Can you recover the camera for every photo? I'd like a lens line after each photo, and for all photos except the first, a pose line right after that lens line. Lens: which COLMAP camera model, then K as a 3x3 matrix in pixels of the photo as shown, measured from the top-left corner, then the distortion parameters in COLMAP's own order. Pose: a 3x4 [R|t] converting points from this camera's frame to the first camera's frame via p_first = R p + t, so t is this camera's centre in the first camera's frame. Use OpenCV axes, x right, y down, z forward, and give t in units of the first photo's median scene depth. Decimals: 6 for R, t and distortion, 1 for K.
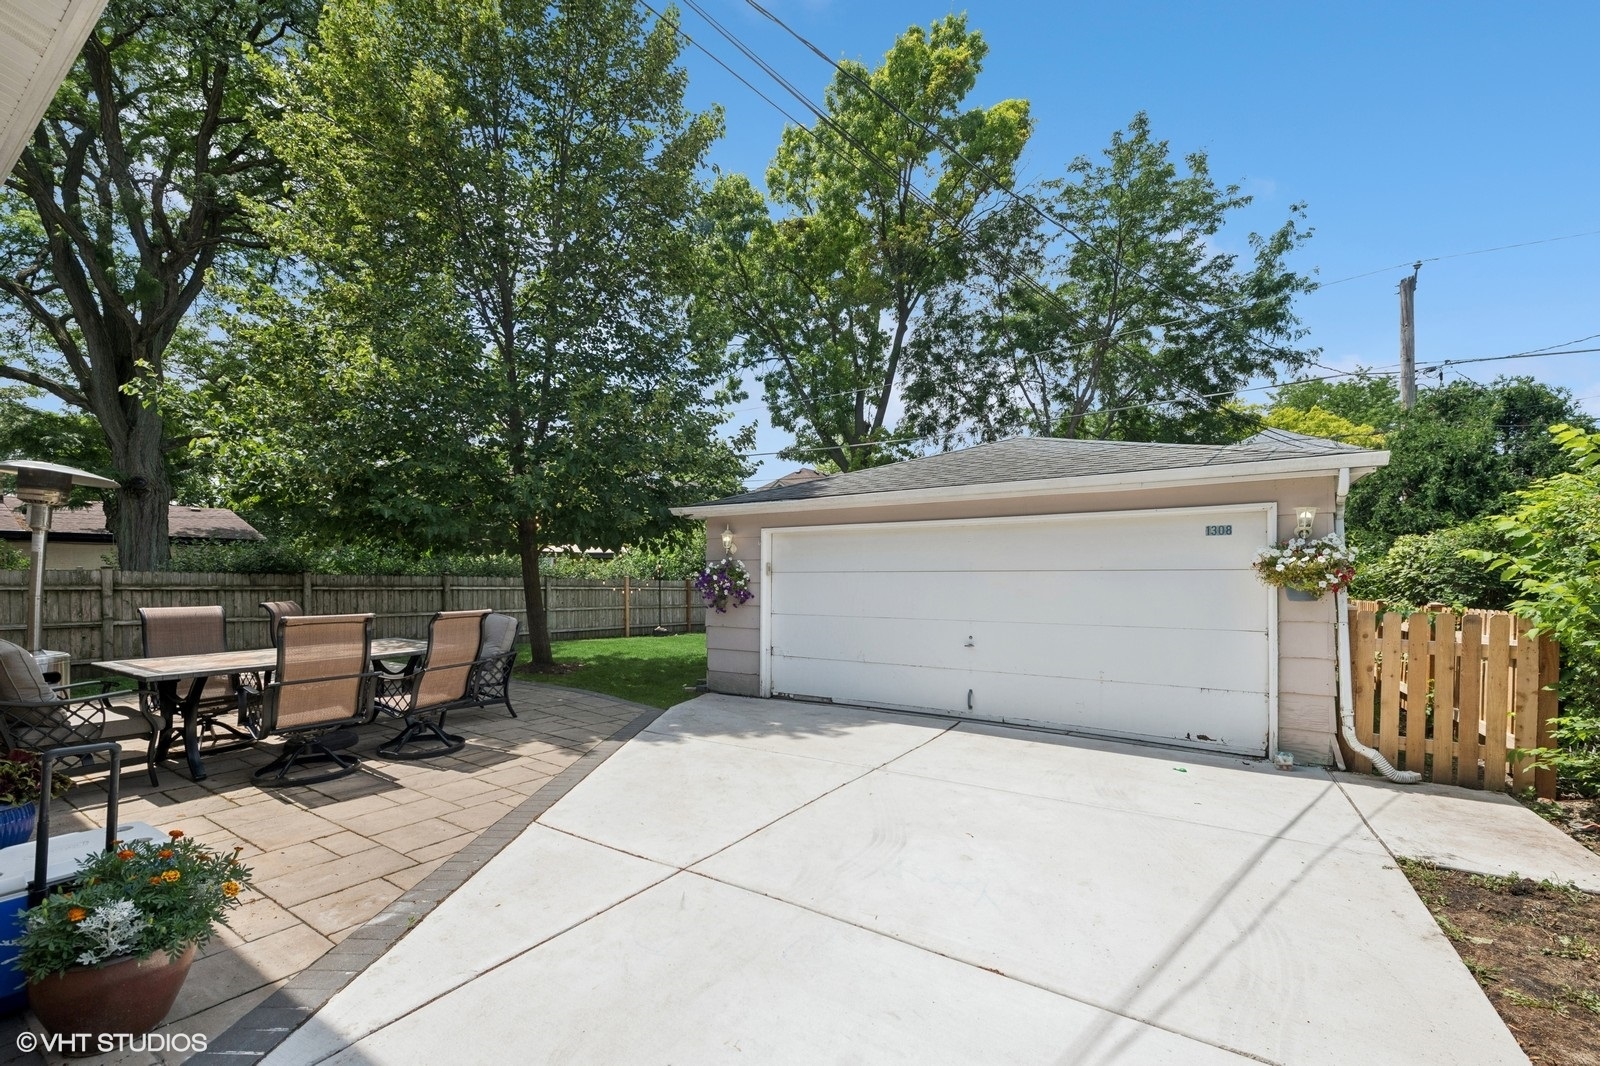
lens RADIAL K [[651.5, 0, 798.9], [0, 651.5, 573.8], [0, 0, 1]] dist [0.000576, 0.000139]
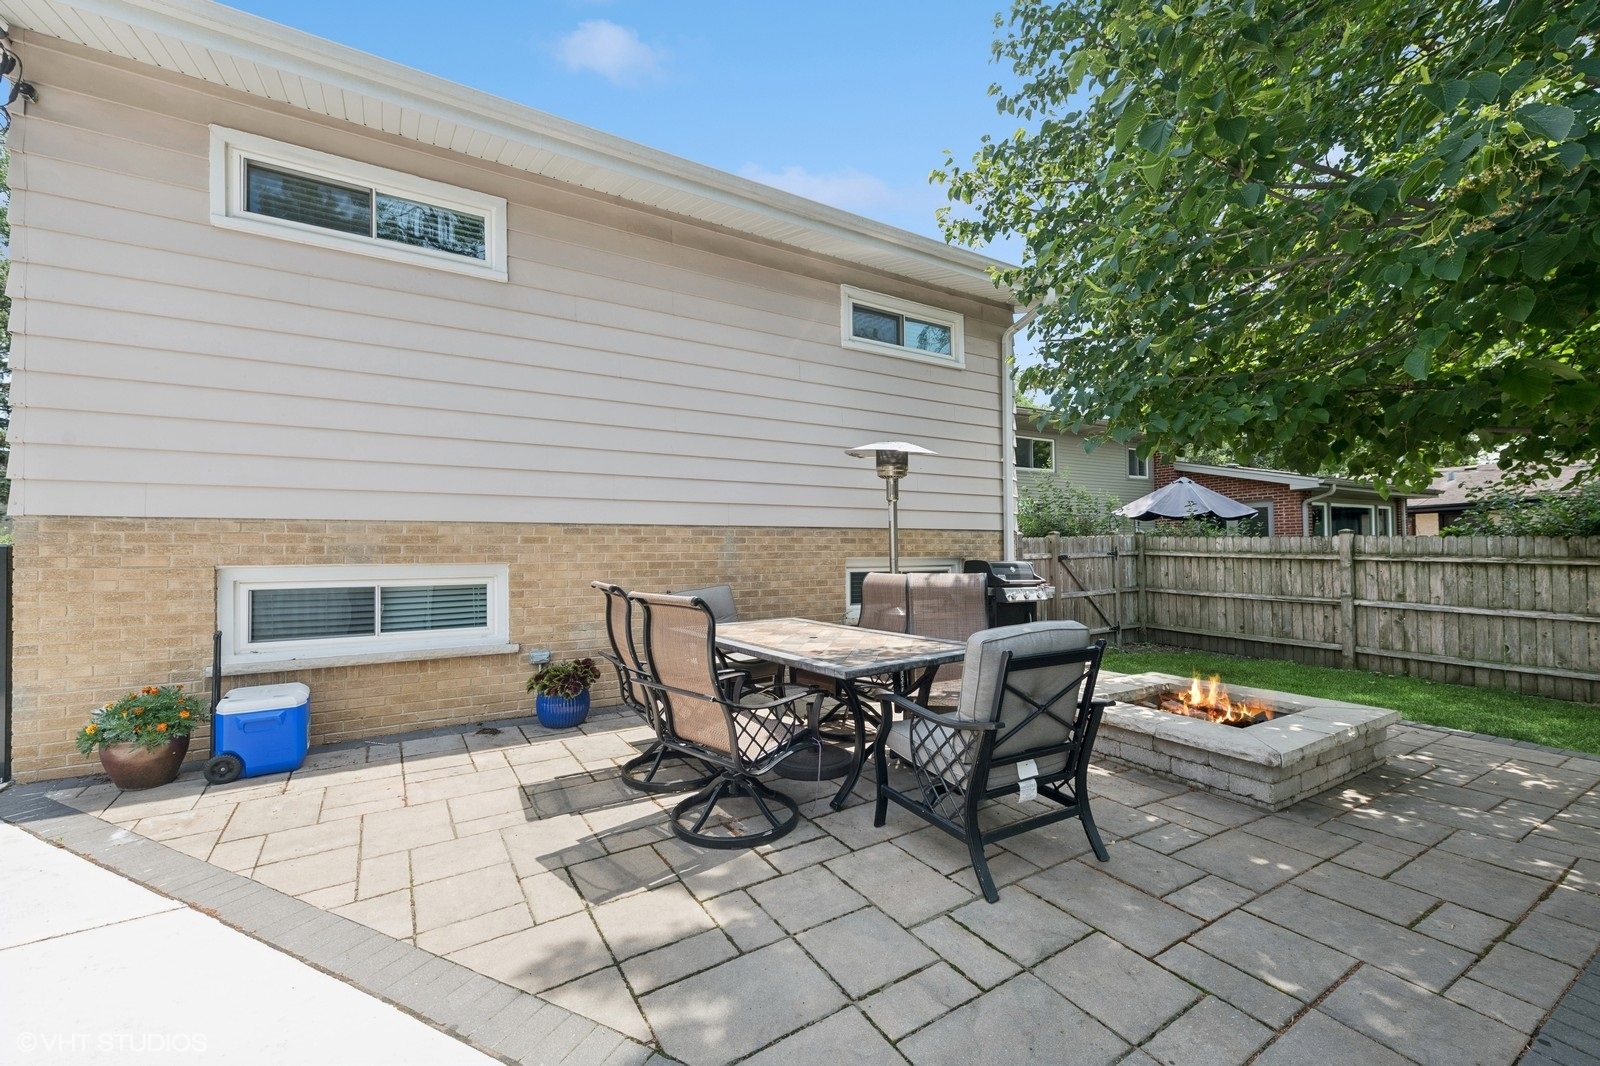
lens RADIAL K [[671.7, 0, 800.0], [0, 671.7, 533.0], [0, 0, 1]] dist [0.016049, 0.000000]
pose [[-0.435363, -0.023925, -0.899937, -0.036354], [0.004972, 0.999568, -0.028980, 0.022040], [0.900241, -0.017092, -0.435056, 1.363260]]
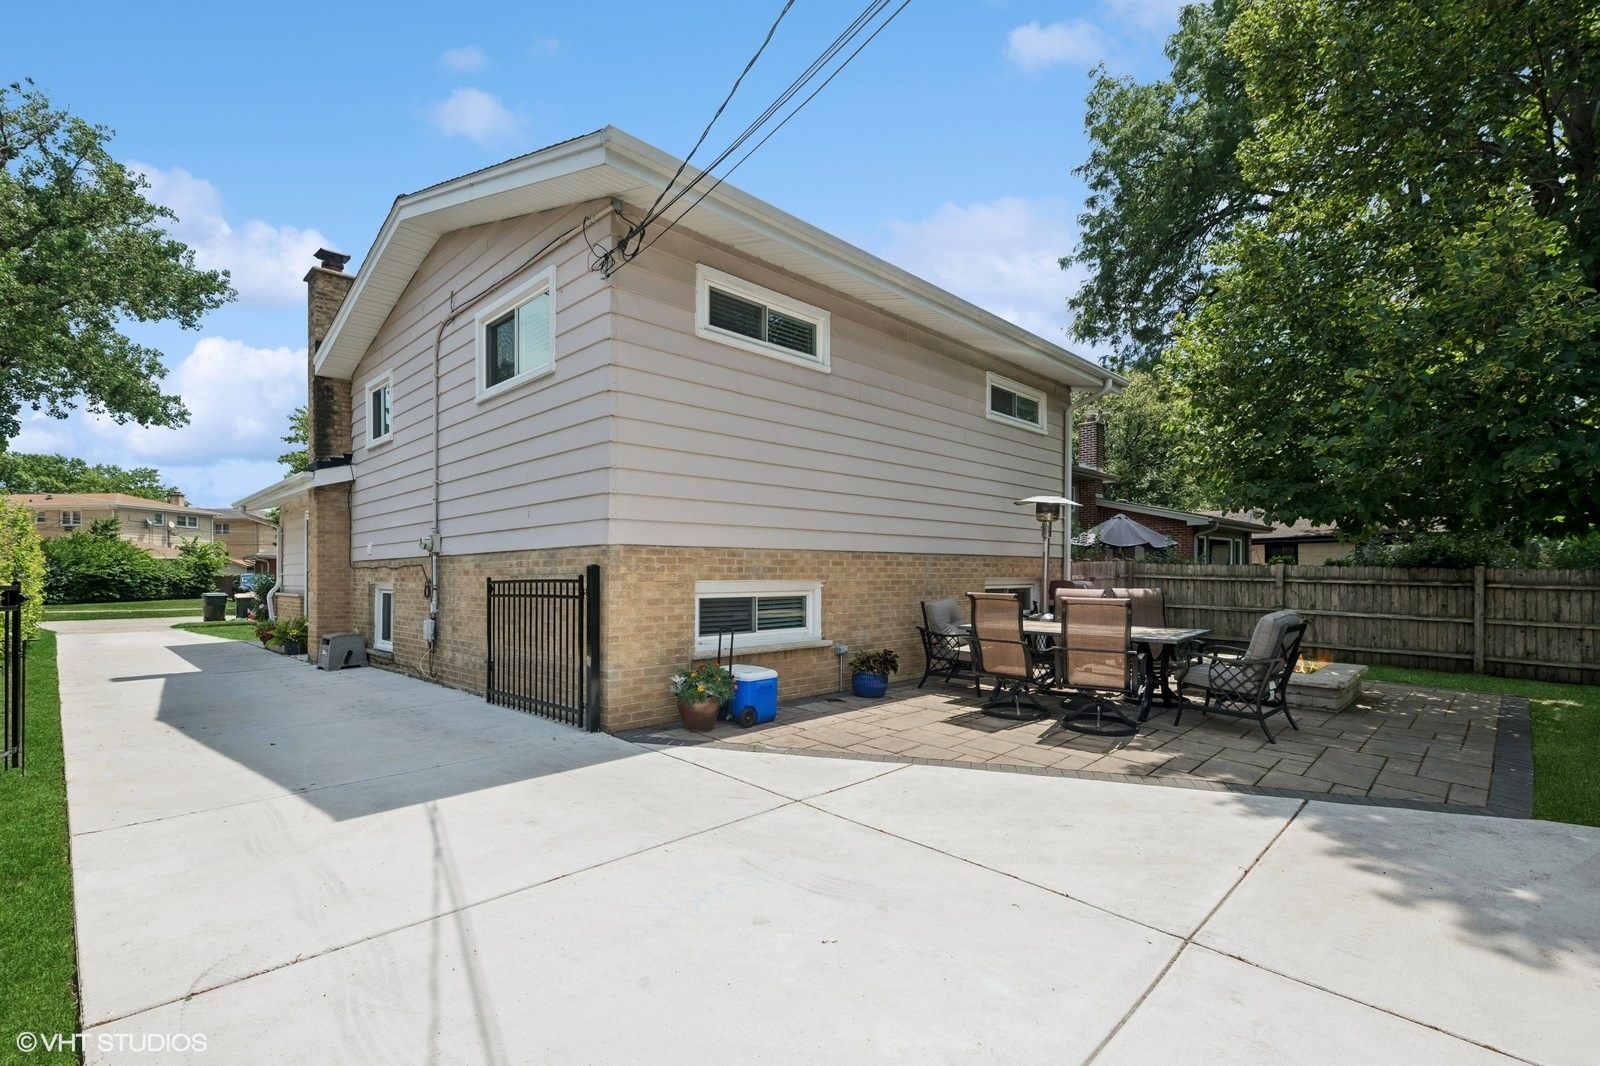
lens RADIAL K [[724.3, 0, 798.1], [0, 724.3, 566.3], [0, 0, 1]] dist [0.001214, -0.000303]
pose [[-0.218581, -0.007919, -0.975787, 0.697521], [-0.004186, 0.999965, -0.007178, 0.018101], [0.975810, 0.002515, -0.218606, 0.797453]]
